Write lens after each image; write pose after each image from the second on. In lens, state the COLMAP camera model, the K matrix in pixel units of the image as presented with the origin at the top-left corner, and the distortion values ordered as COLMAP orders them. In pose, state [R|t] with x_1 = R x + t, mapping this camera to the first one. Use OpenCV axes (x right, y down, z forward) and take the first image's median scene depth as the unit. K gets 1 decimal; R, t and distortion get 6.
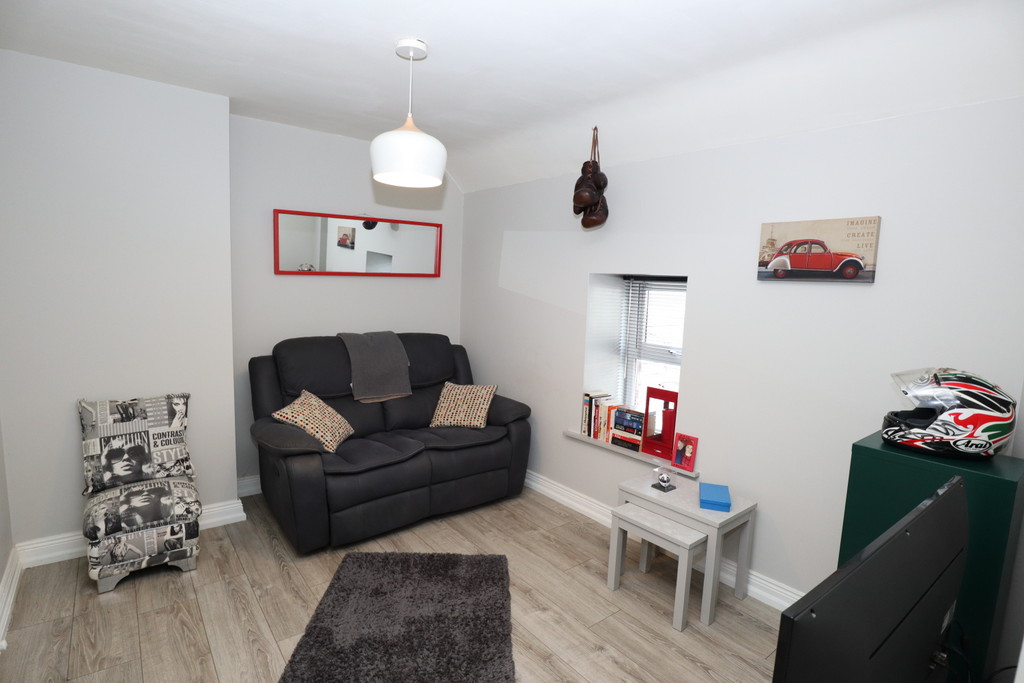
lens RADIAL K [[515.5, 0, 512.8], [0, 515.5, 345.8], [0, 0, 1]] dist [-0.030566, -0.000263]
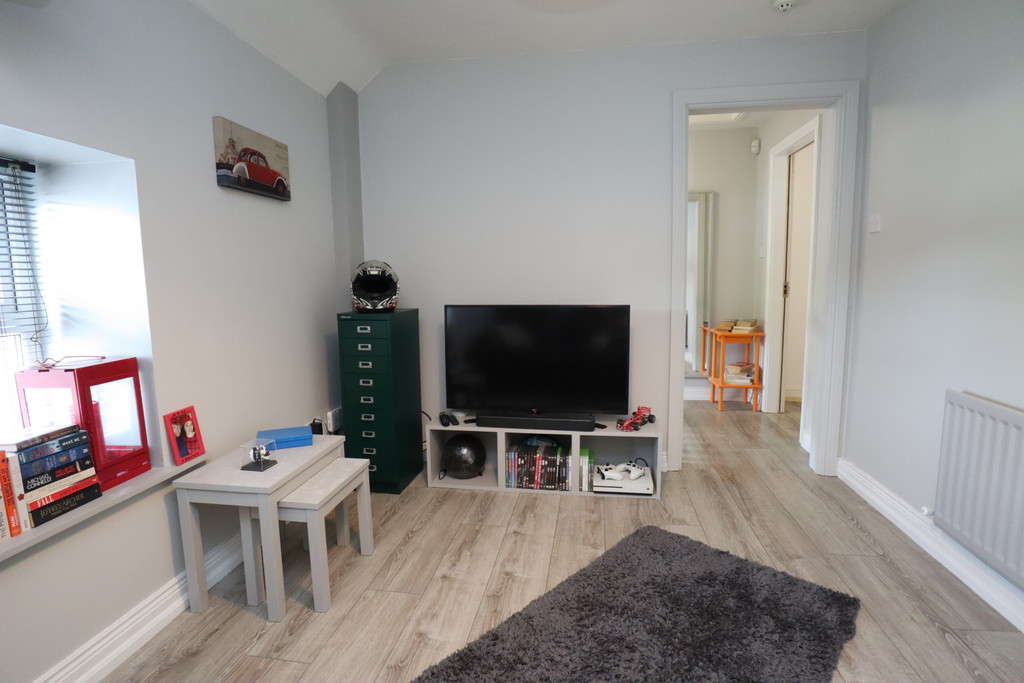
lens RADIAL K [[515.5, 0, 511.8], [0, 515.5, 339.6], [0, 0, 1]] dist [-0.030566, -0.000263]
pose [[-0.675430, -0.124852, 0.726778, -0.422192], [0.066458, 0.971247, 0.228612, -0.037121], [-0.734423, 0.202712, -0.647712, 1.099889]]
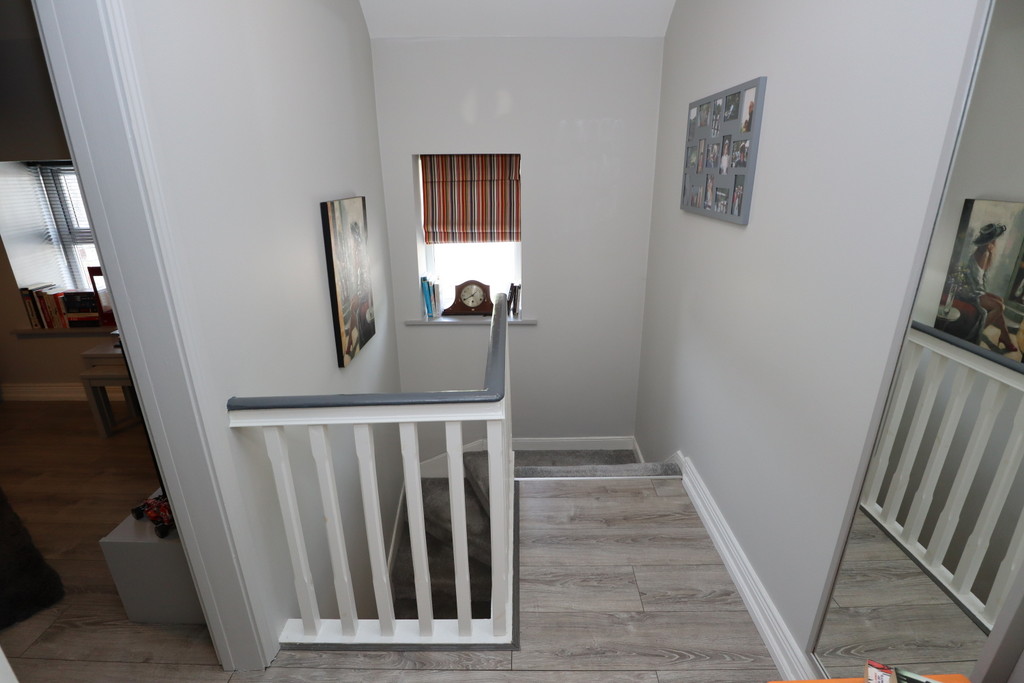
lens RADIAL K [[515.5, 0, 511.9], [0, 515.5, 342.1], [0, 0, 1]] dist [-0.030566, -0.000263]
pose [[0.629414, -0.305802, 0.714369, 0.015997], [0.122016, 0.946800, 0.297793, 0.022941], [-0.767431, -0.100270, 0.633242, -0.428800]]
